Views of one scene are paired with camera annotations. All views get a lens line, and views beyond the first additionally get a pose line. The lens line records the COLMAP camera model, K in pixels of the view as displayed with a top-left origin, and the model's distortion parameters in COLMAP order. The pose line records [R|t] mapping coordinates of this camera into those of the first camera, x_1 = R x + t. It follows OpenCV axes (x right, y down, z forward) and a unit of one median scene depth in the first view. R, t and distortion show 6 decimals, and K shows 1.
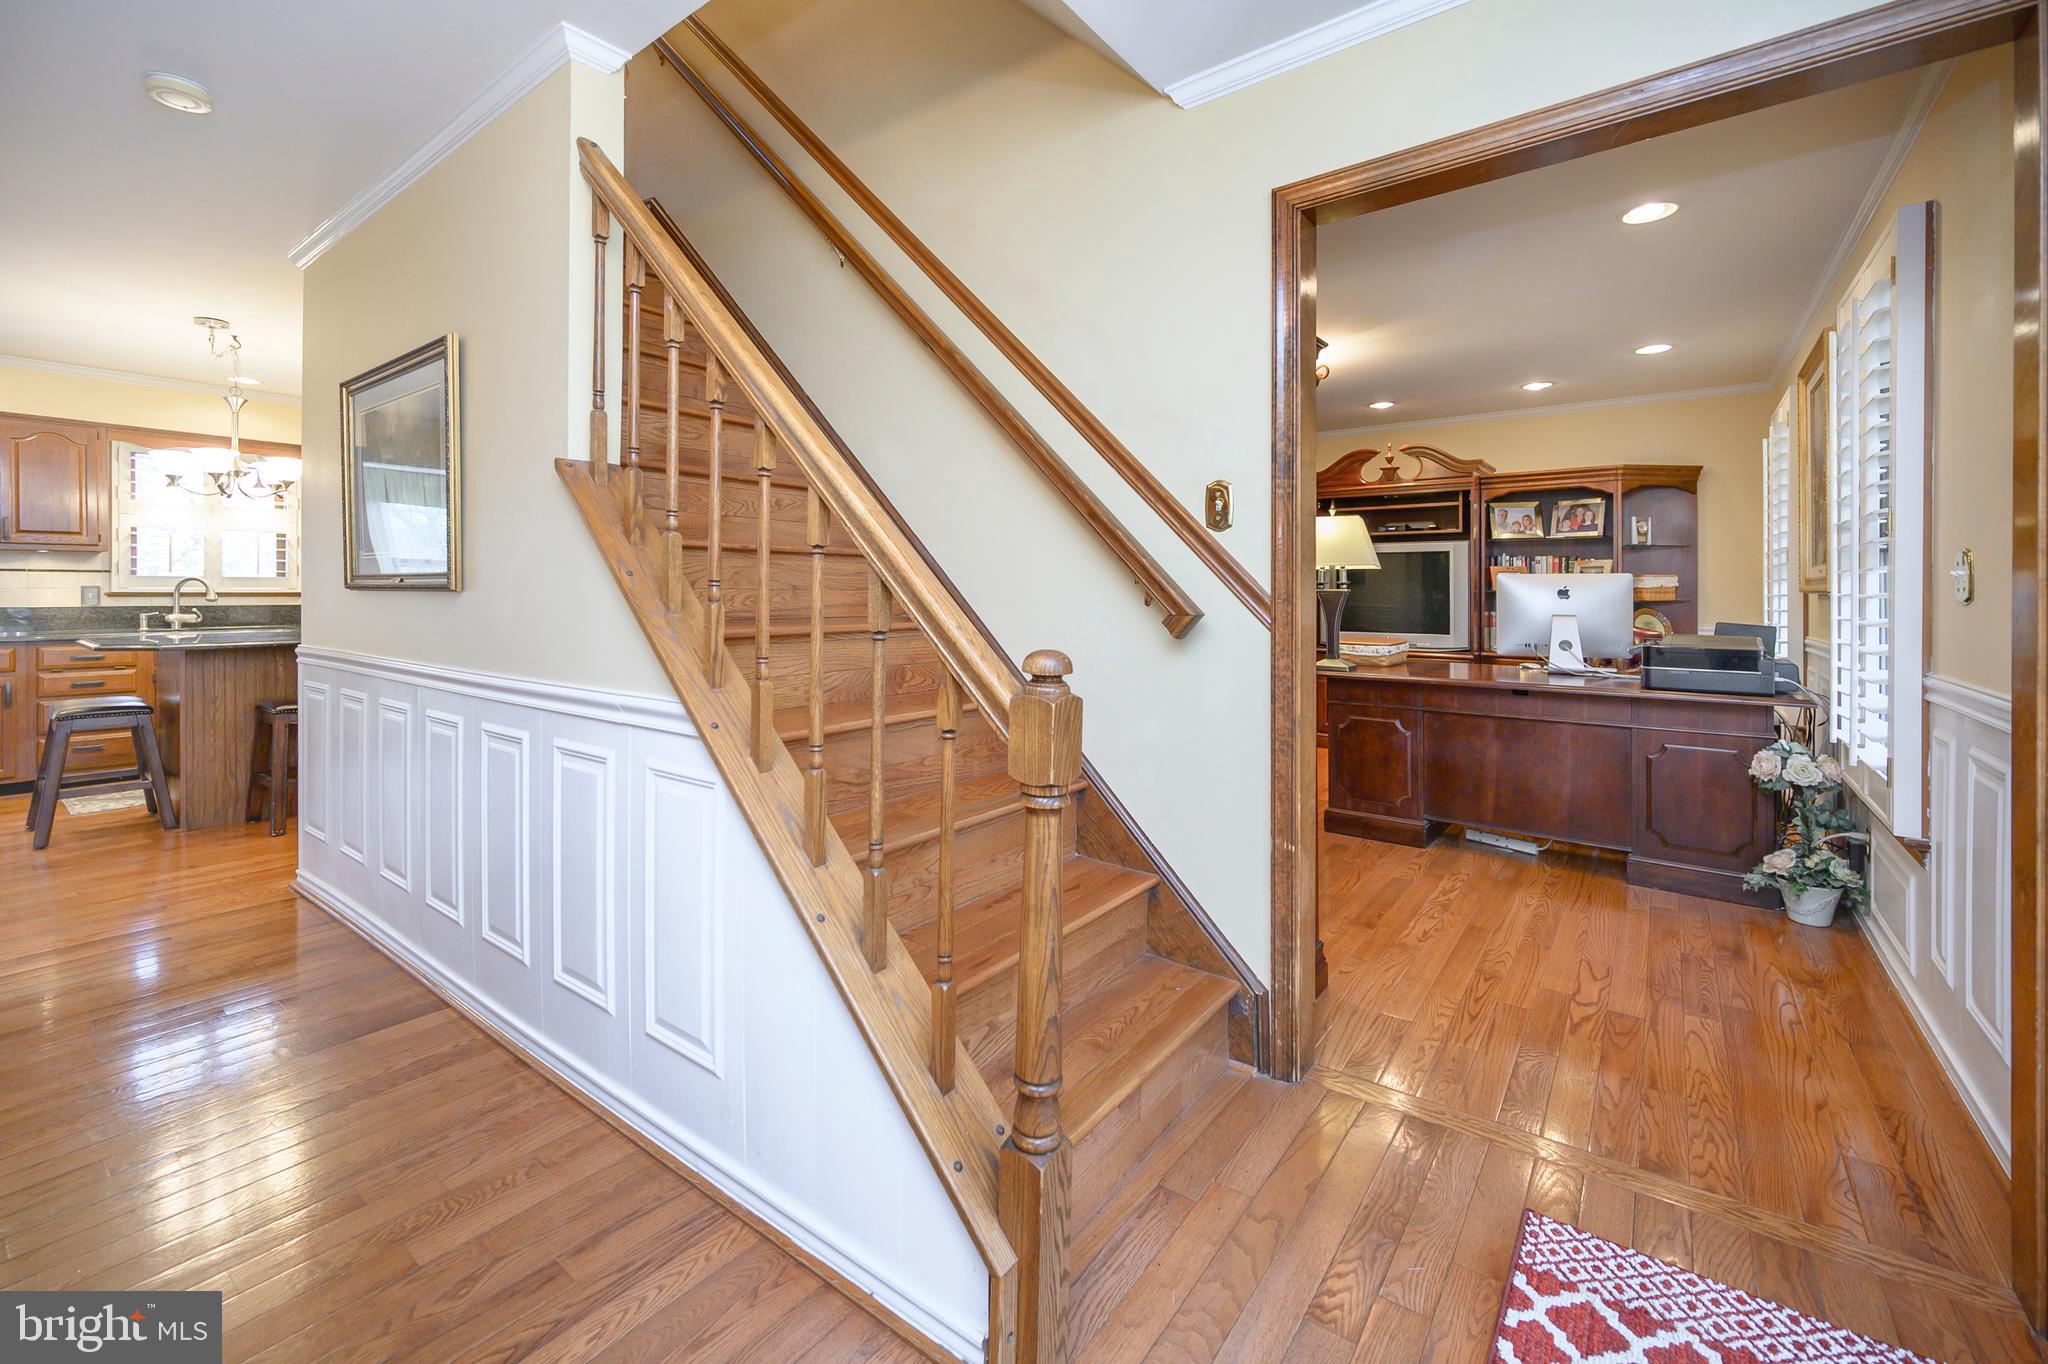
lens RADIAL K [[848.7, 0, 1027.3], [0, 848.7, 600.5], [0, 0, 1]] dist [-0.002807, -0.000561]
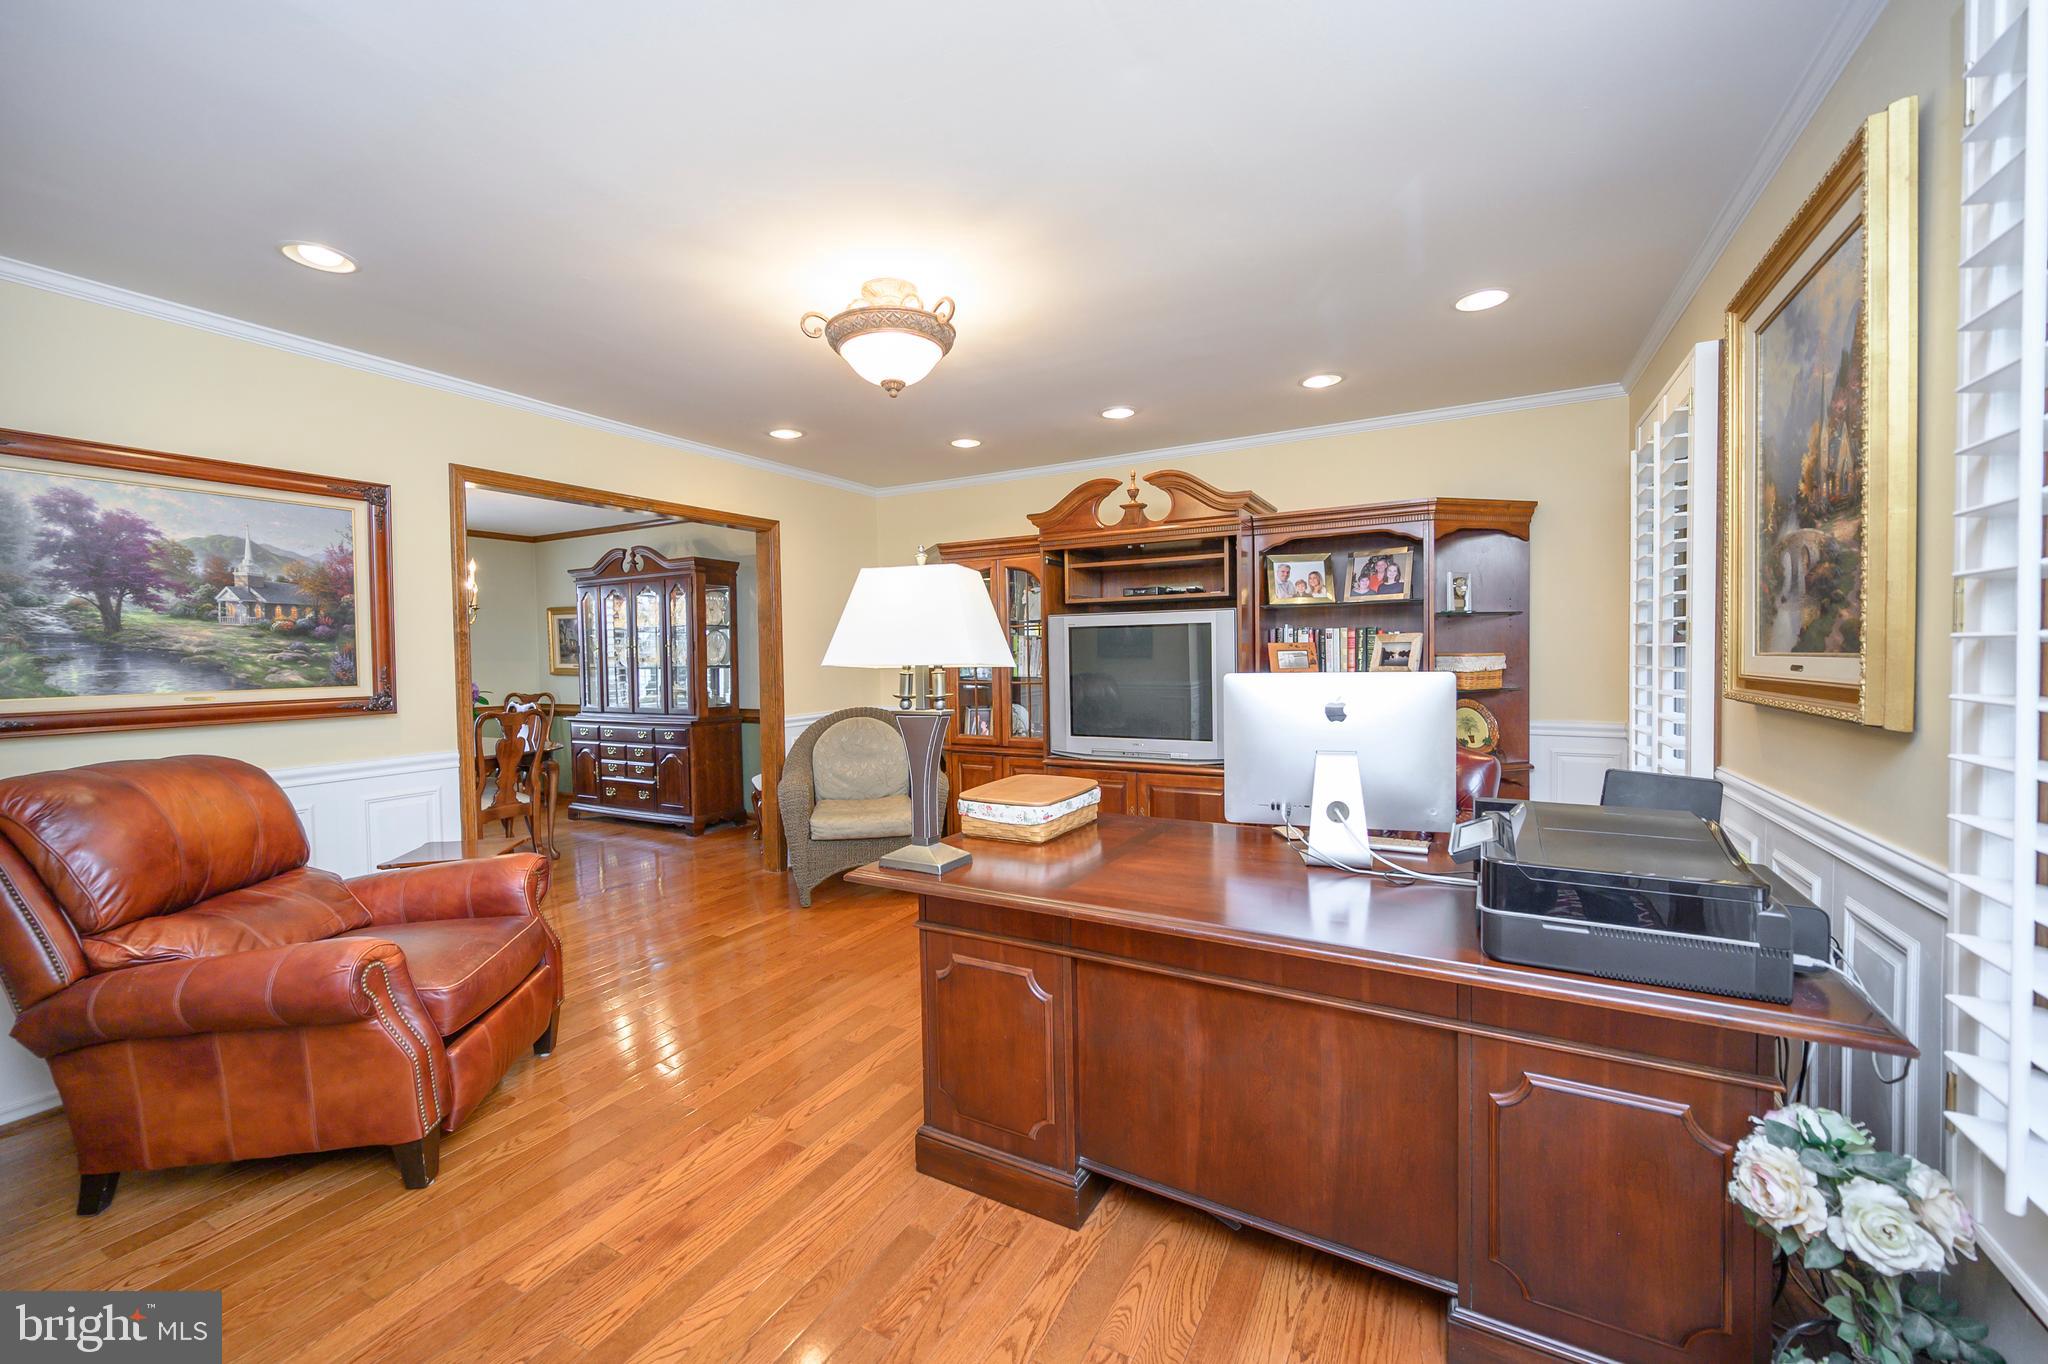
lens RADIAL K [[812.8, 0, 1035.6], [0, 812.8, 691.6], [0, 0, 1]] dist [0.001723, 0.000126]
pose [[0.987315, -0.024194, 0.156920, 0.262843], [0.018869, 0.999197, 0.035335, -0.029416], [-0.157649, -0.031925, 0.986979, 0.377329]]
